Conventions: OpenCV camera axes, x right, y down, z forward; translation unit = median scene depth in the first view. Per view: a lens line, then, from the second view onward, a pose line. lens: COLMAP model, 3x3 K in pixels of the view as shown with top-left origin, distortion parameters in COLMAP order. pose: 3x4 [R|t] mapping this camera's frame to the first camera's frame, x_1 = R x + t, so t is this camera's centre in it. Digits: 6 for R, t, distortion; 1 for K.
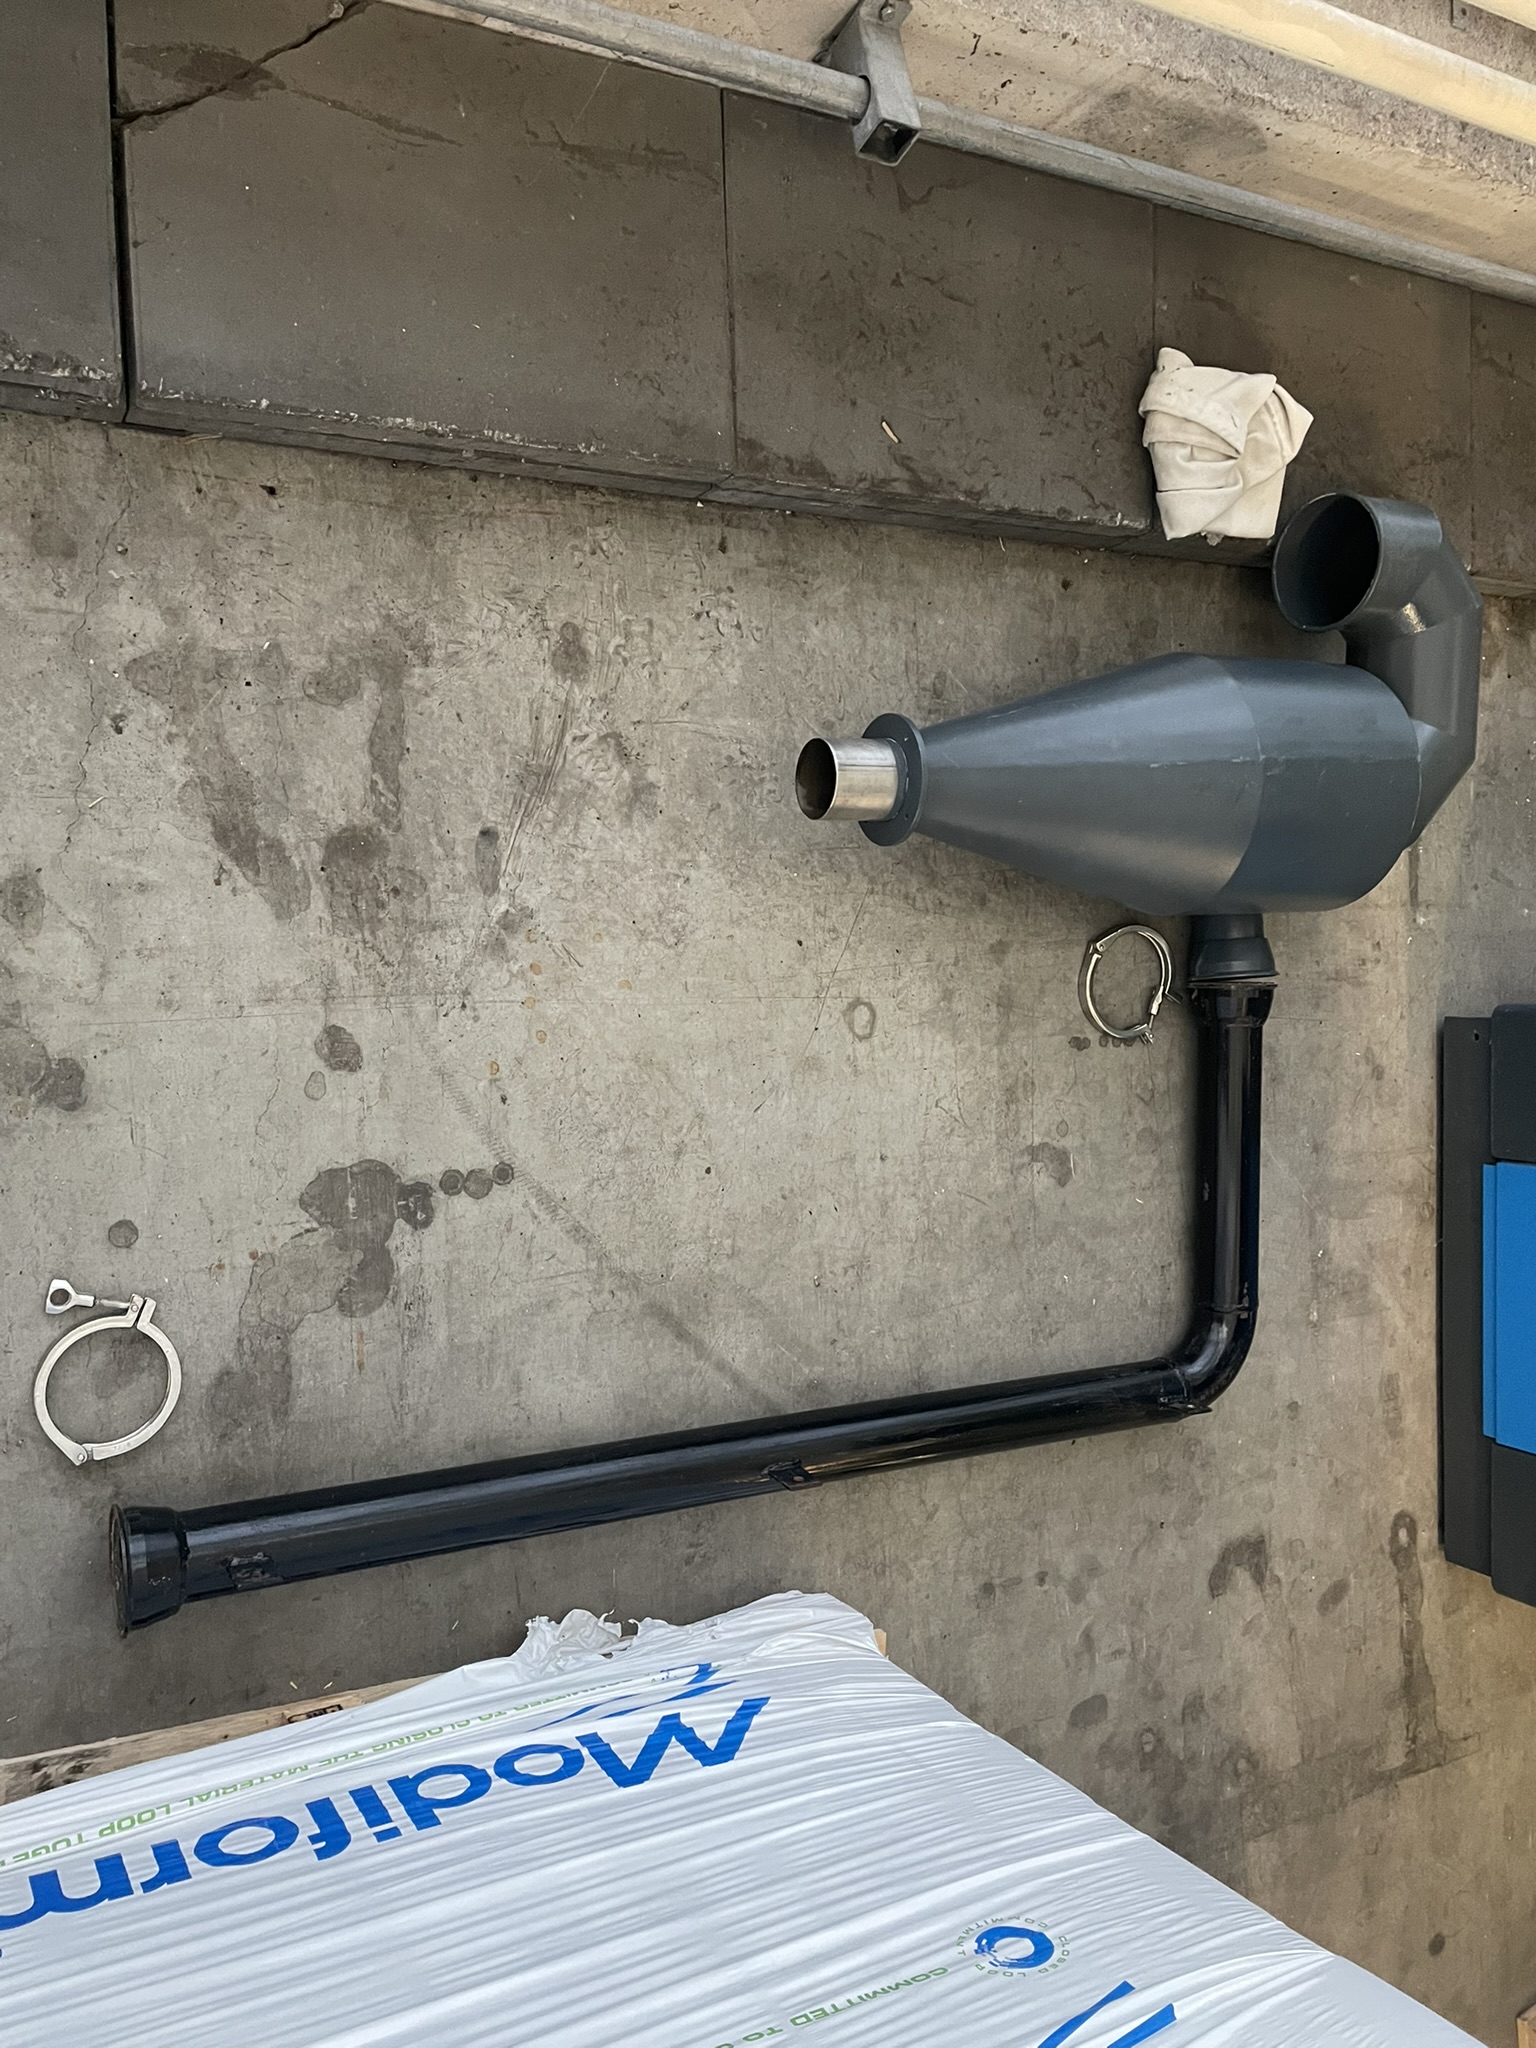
lens RADIAL K [[1553.8, 0, 772.3], [0, 1553.8, 1034.0], [0, 0, 1]] dist [0.083141, -0.114070]
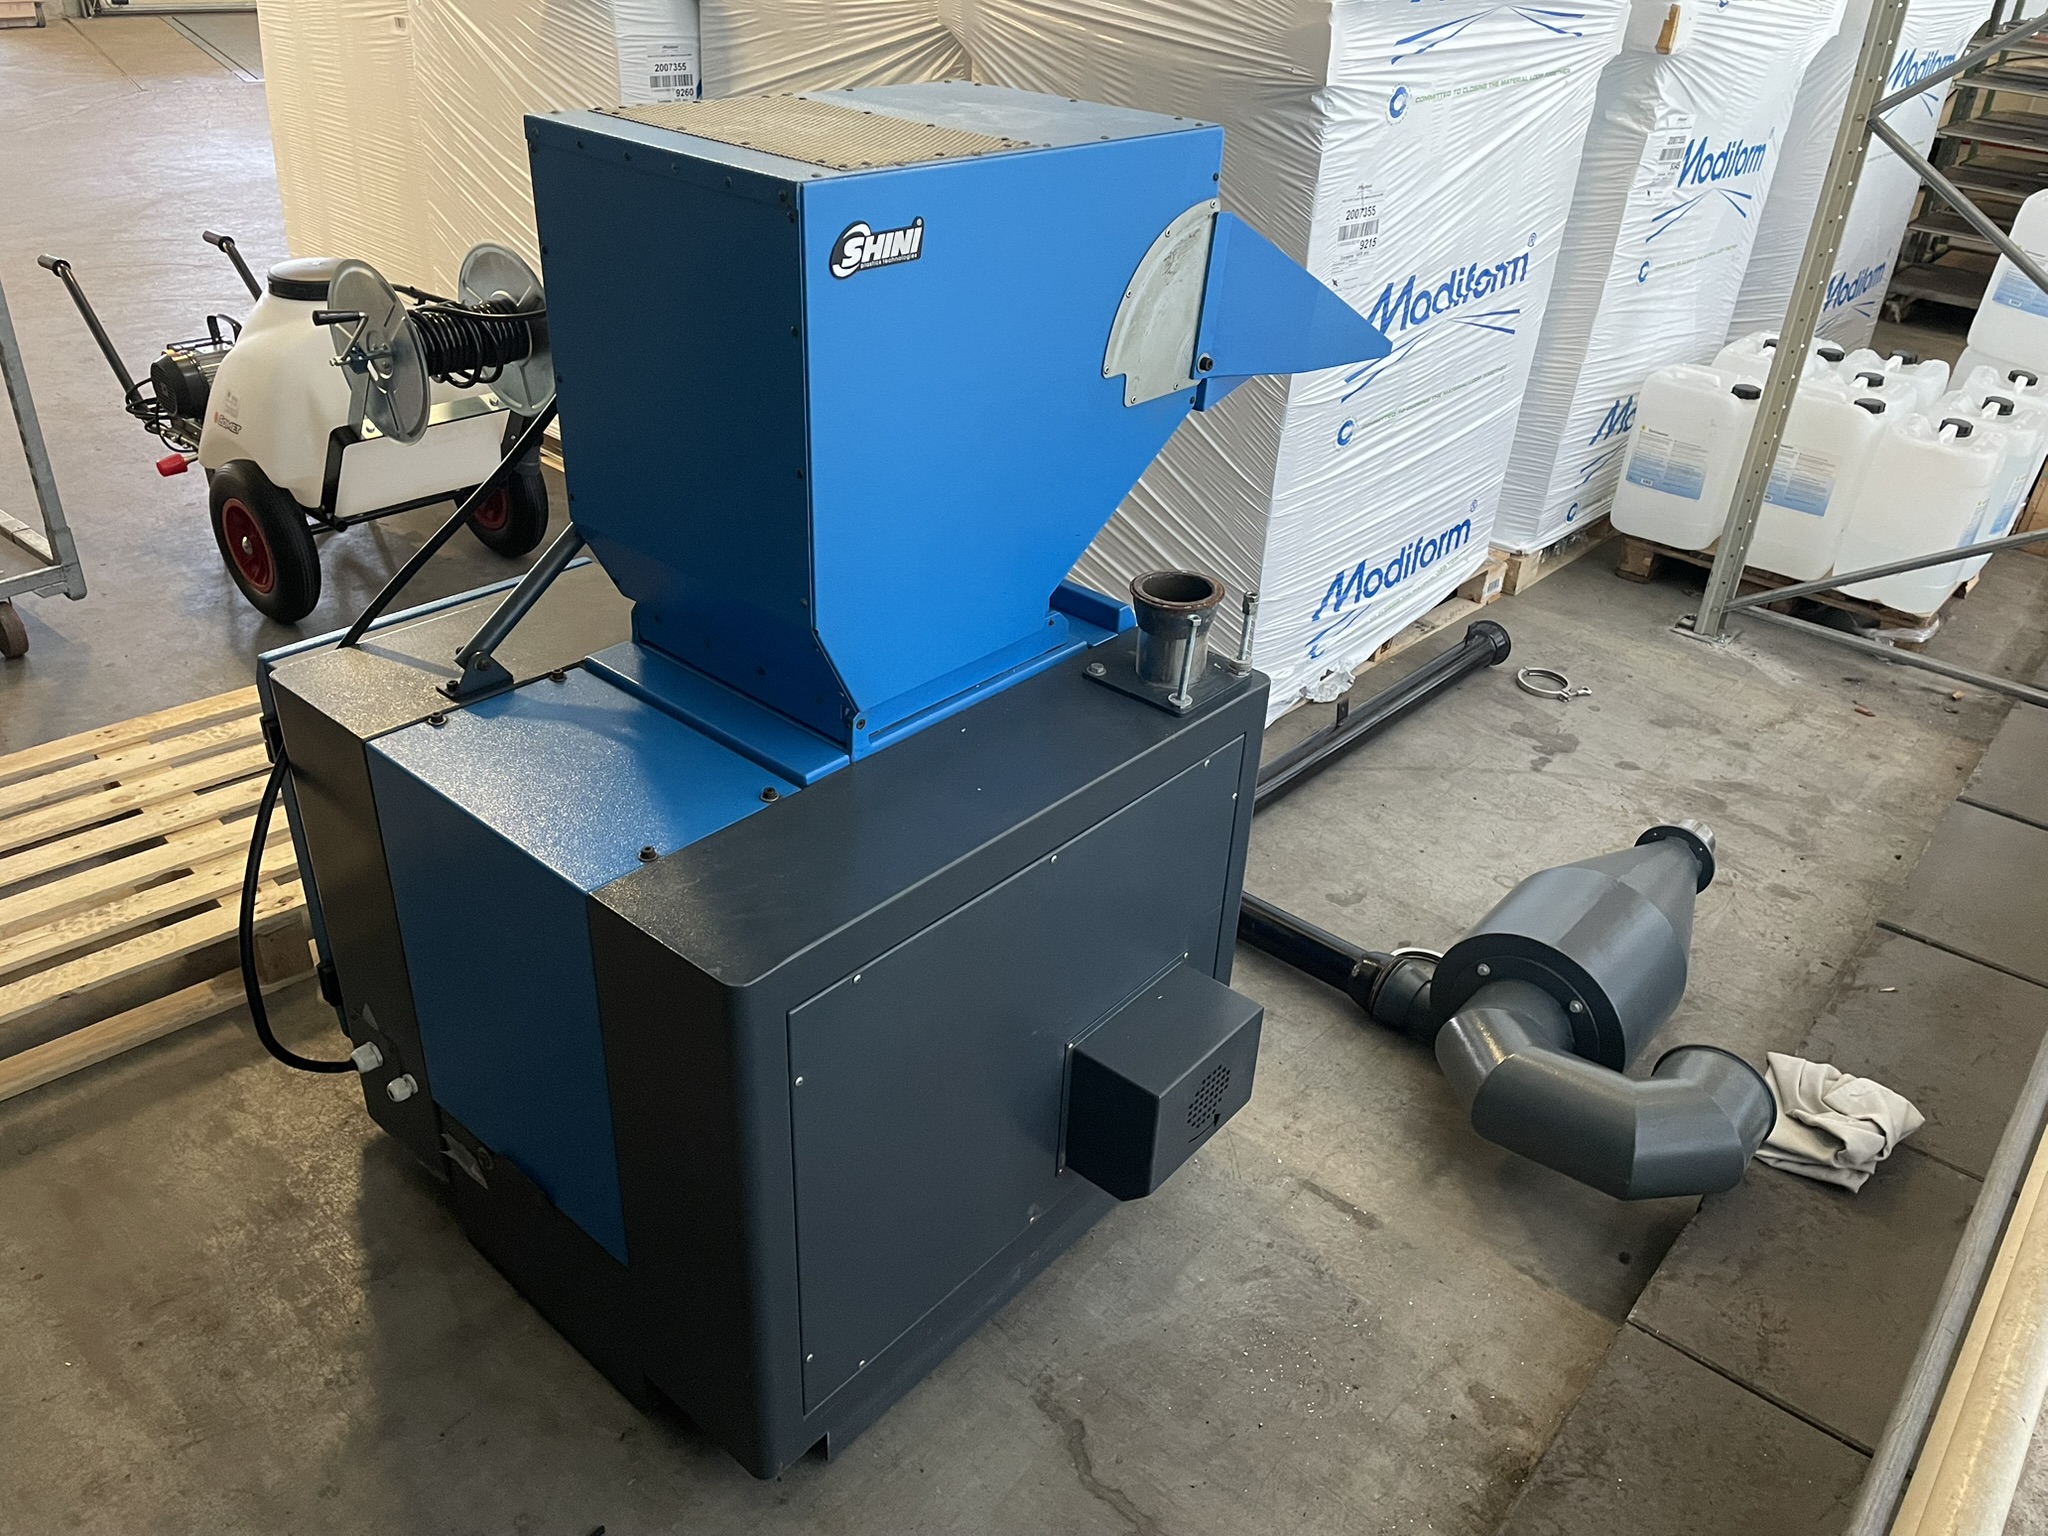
lens RADIAL K [[1553.8, 0, 1030.8], [0, 1553.8, 770.2], [0, 0, 1]] dist [0.083141, -0.114070]
pose [[-0.555950, -0.113318, -0.823455, 1.962299], [-0.735123, -0.395353, 0.550719, -0.577073], [-0.387961, 0.911513, 0.136494, 1.004749]]
